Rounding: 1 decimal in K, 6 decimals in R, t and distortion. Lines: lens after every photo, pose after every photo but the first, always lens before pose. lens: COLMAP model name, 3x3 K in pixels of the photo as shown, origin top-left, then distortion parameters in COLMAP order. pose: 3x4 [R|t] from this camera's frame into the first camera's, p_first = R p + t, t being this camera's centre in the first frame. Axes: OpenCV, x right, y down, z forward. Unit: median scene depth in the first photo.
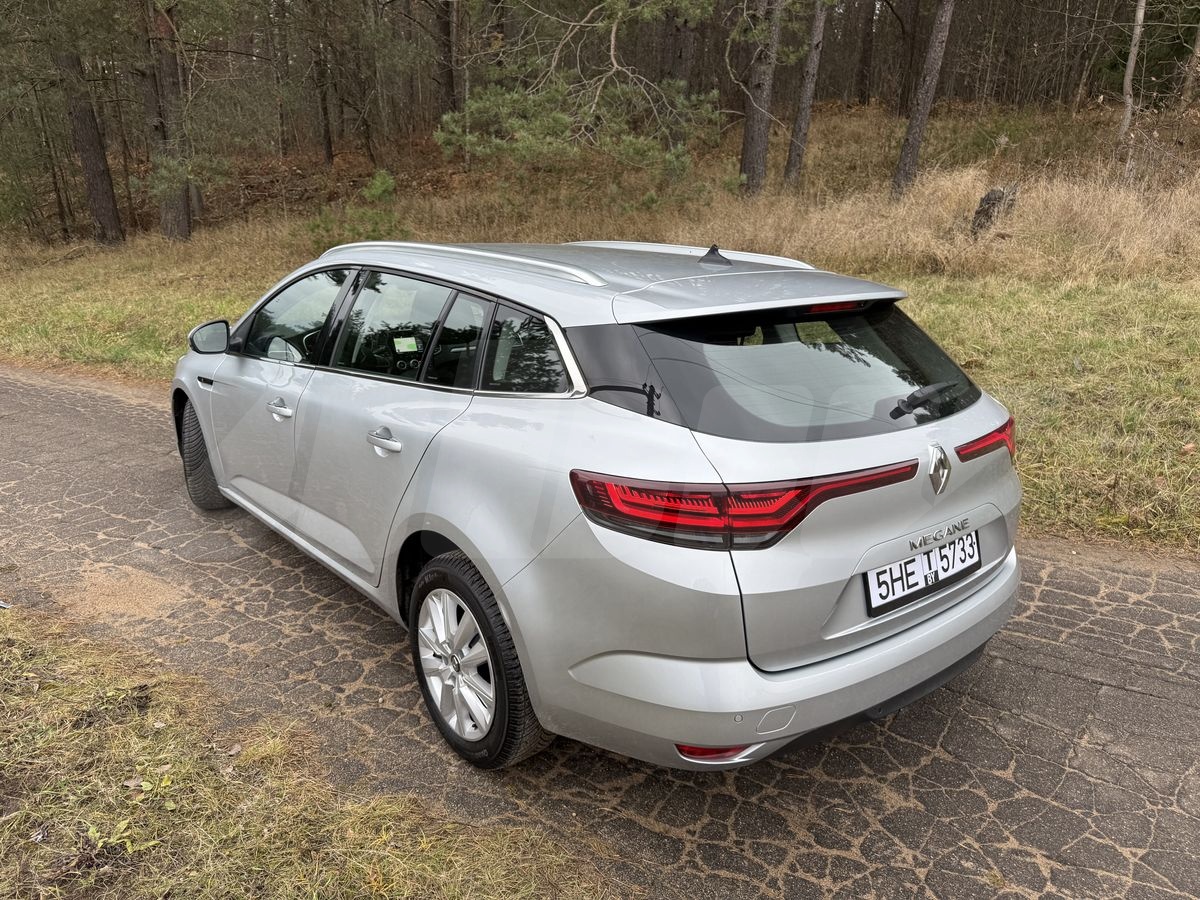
lens RADIAL K [[908.7, 0, 604.3], [0, 908.7, 456.8], [0, 0, 1]] dist [0.033340, -0.051436]
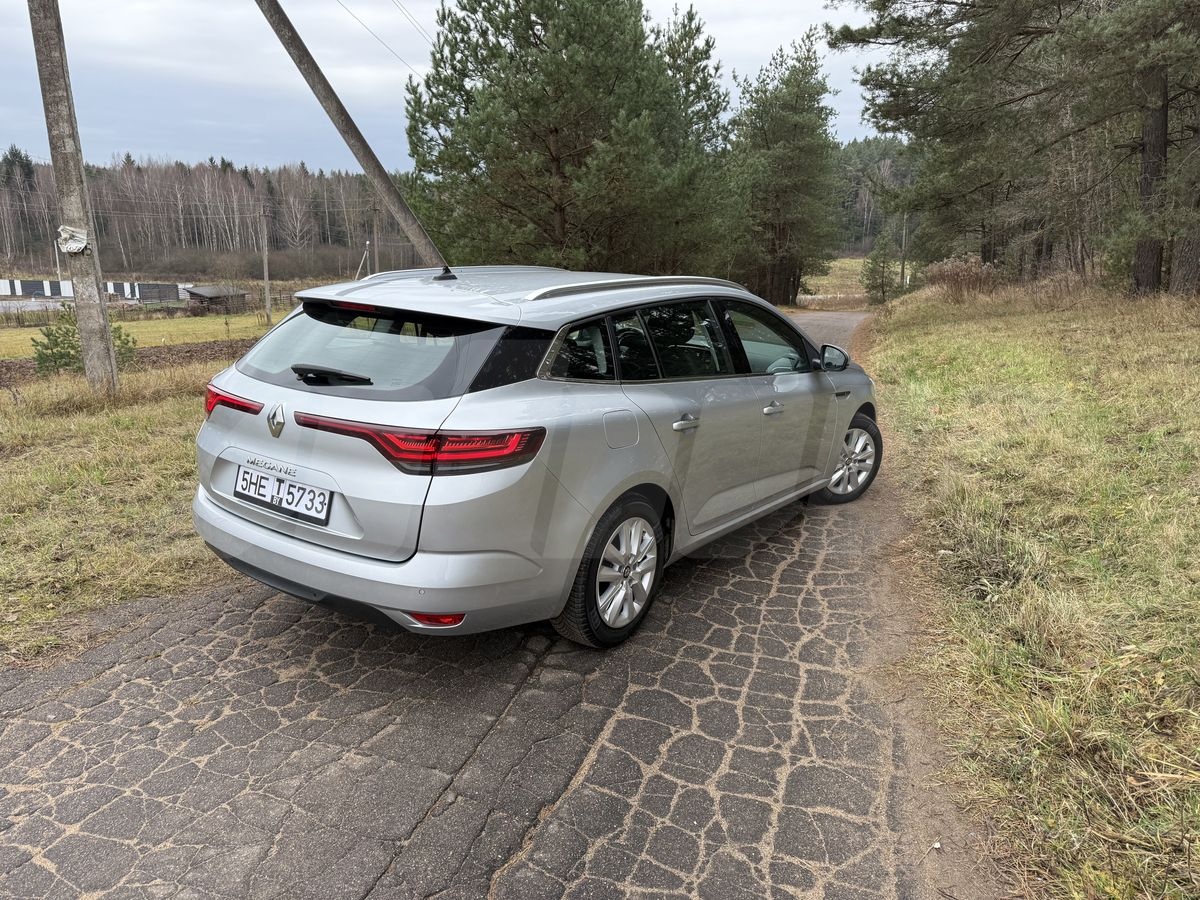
lens RADIAL K [[908.7, 0, 602.0], [0, 908.7, 451.5], [0, 0, 1]] dist [0.033340, -0.051436]
pose [[0.236440, 0.221249, -0.946121, 1.095050], [-0.288733, 0.945744, 0.149005, -0.175559], [0.927755, 0.237946, 0.287493, 0.652619]]
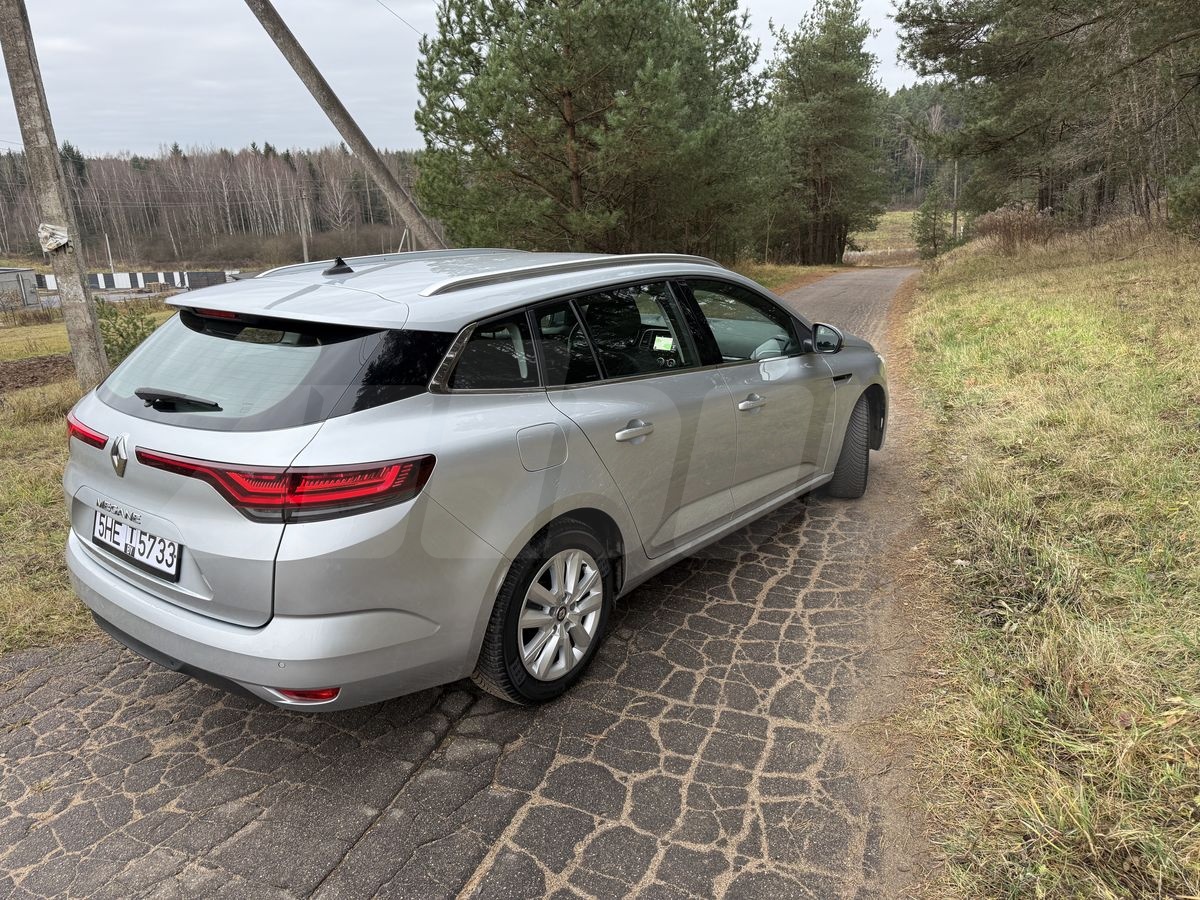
lens RADIAL K [[908.7, 0, 595.0], [0, 908.7, 457.5], [0, 0, 1]] dist [0.033340, -0.051436]
pose [[0.183199, 0.252594, -0.950071, 0.963539], [-0.244393, 0.947789, 0.204862, -0.225308], [0.952213, 0.194660, 0.235366, 0.793405]]
